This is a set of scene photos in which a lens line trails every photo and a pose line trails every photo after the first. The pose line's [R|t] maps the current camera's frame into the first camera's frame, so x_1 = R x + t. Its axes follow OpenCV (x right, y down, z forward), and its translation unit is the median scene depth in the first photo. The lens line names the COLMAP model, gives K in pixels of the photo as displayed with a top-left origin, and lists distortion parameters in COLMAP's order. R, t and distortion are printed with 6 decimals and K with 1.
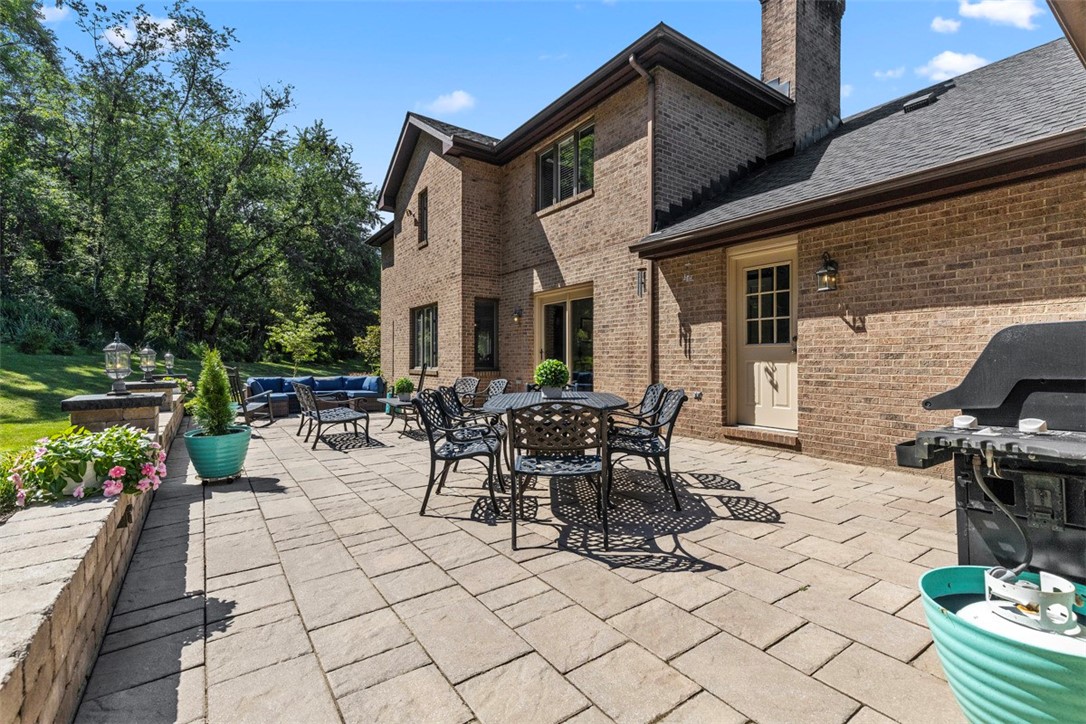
lens RADIAL K [[495.5, 0, 547.1], [0, 495.5, 360.3], [0, 0, 1]] dist [0.007703, 0.000327]
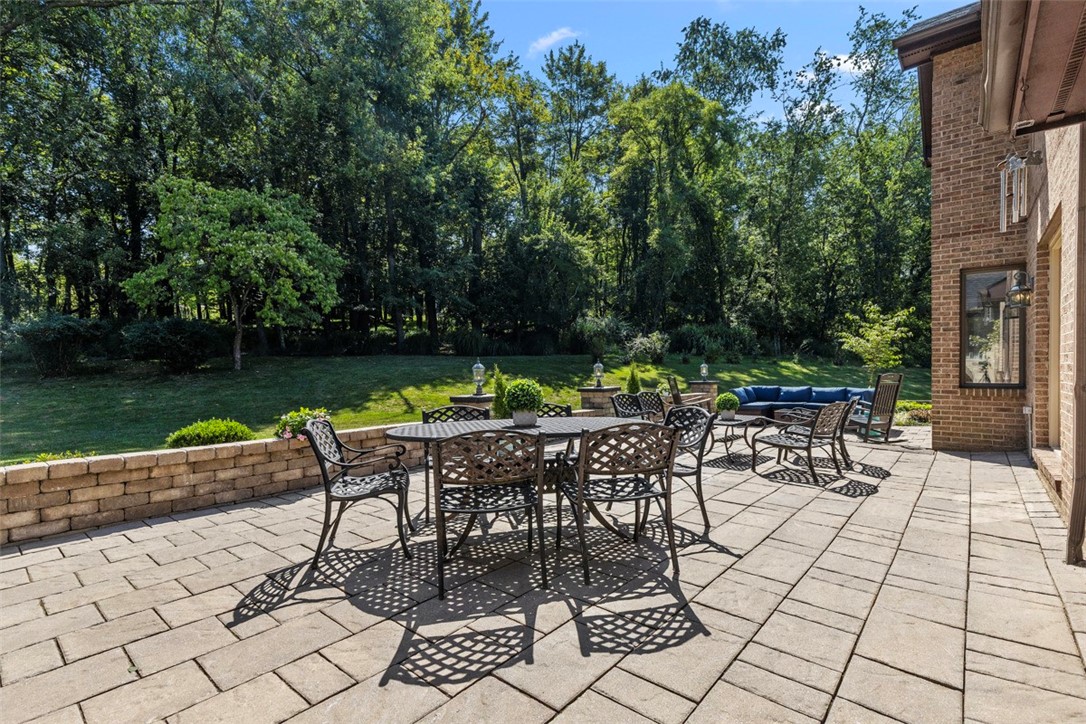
lens RADIAL K [[492.5, 0, 543.6], [0, 492.5, 380.1], [0, 0, 1]] dist [0.003194, 0.000413]
pose [[0.253531, 0.021673, -0.967084, 0.265468], [0.009016, 0.999653, 0.024766, -0.006642], [0.967285, -0.014998, 0.253248, 0.262882]]
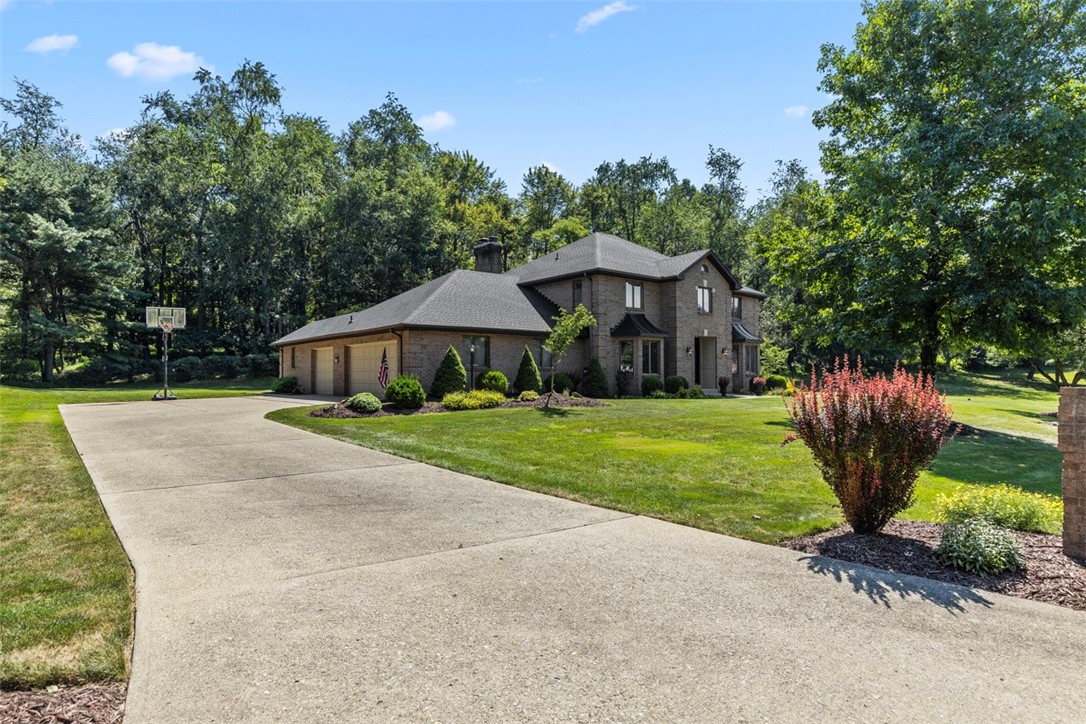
lens RADIAL K [[588.2, 0, 545.7], [0, 588.2, 370.8], [0, 0, 1]] dist [0.019860, -0.001025]
pose [[0.095923, -0.009240, -0.995346, 2.927020], [0.011280, 0.999903, -0.008195, 0.014646], [0.995325, -0.010441, 0.096018, 0.710622]]
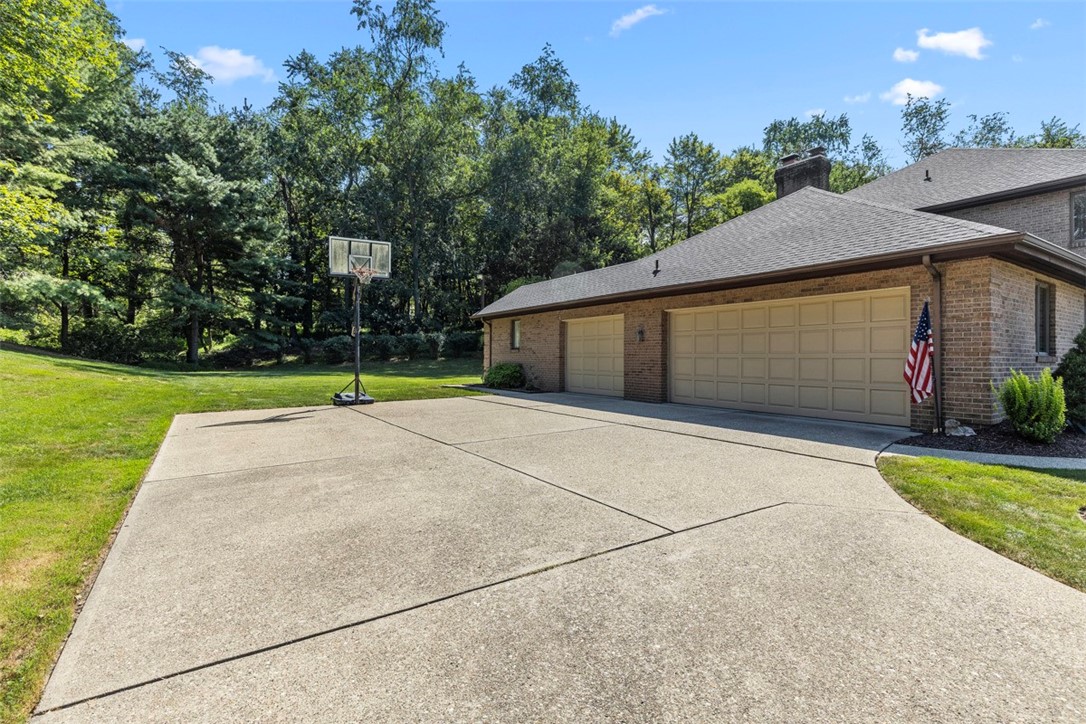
lens RADIAL K [[495.5, 0, 547.1], [0, 495.5, 360.3], [0, 0, 1]] dist [0.007703, 0.000327]
pose [[-0.002225, 0.005141, -0.999984, 1.752666], [-0.000498, 0.999987, 0.005142, -0.007779], [0.999997, 0.000510, -0.002222, -0.014849]]
